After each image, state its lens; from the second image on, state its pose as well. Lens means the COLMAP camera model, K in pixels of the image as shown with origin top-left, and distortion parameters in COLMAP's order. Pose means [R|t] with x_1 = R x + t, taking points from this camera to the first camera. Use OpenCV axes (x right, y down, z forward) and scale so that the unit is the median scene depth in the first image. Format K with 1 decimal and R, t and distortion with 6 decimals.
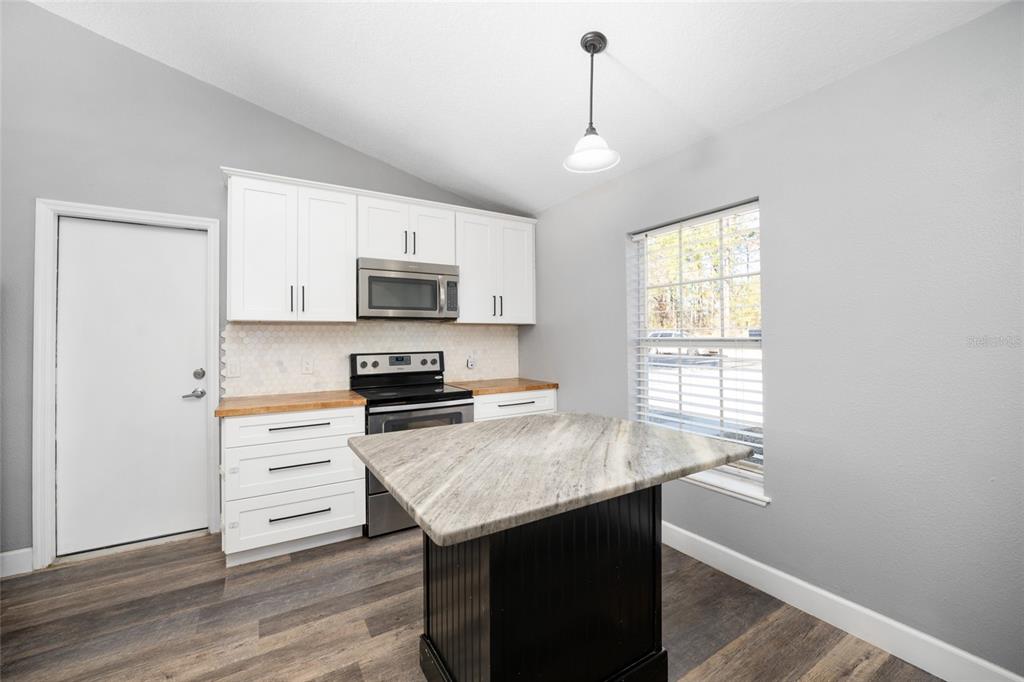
lens RADIAL K [[413.4, 0, 514.1], [0, 413.4, 334.1], [0, 0, 1]] dist [-0.018920, 0.003336]
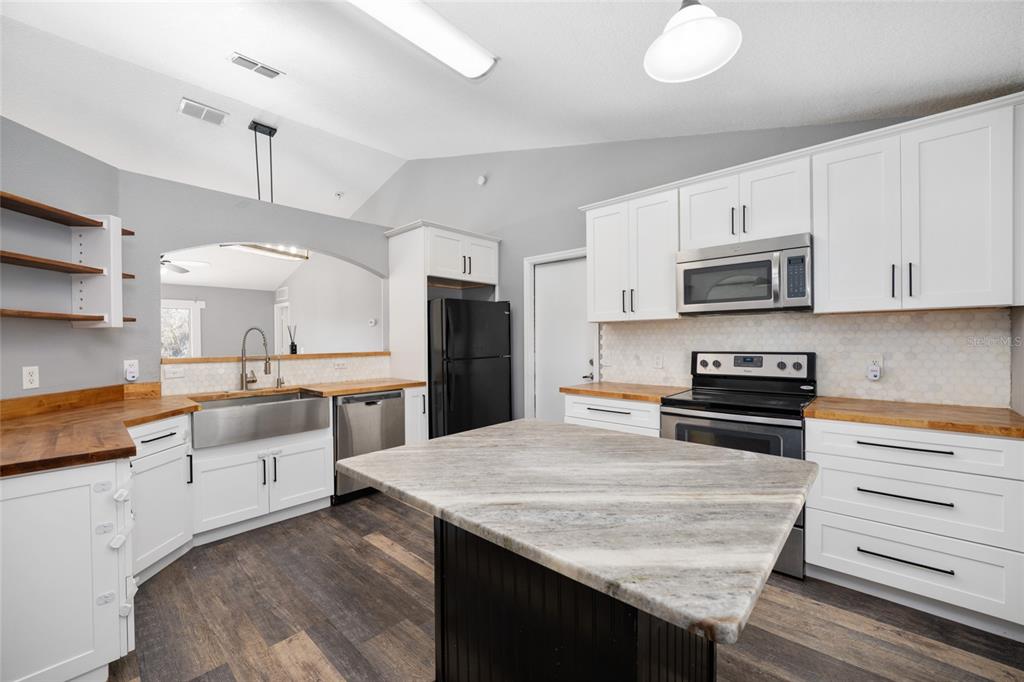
lens RADIAL K [[413.4, 0, 514.5], [0, 413.4, 343.8], [0, 0, 1]] dist [-0.018920, 0.003336]
pose [[0.268789, 0.018918, -0.963013, 0.425111], [0.020851, 0.999459, 0.025454, -0.003557], [0.962973, -0.026921, 0.268249, 0.334088]]
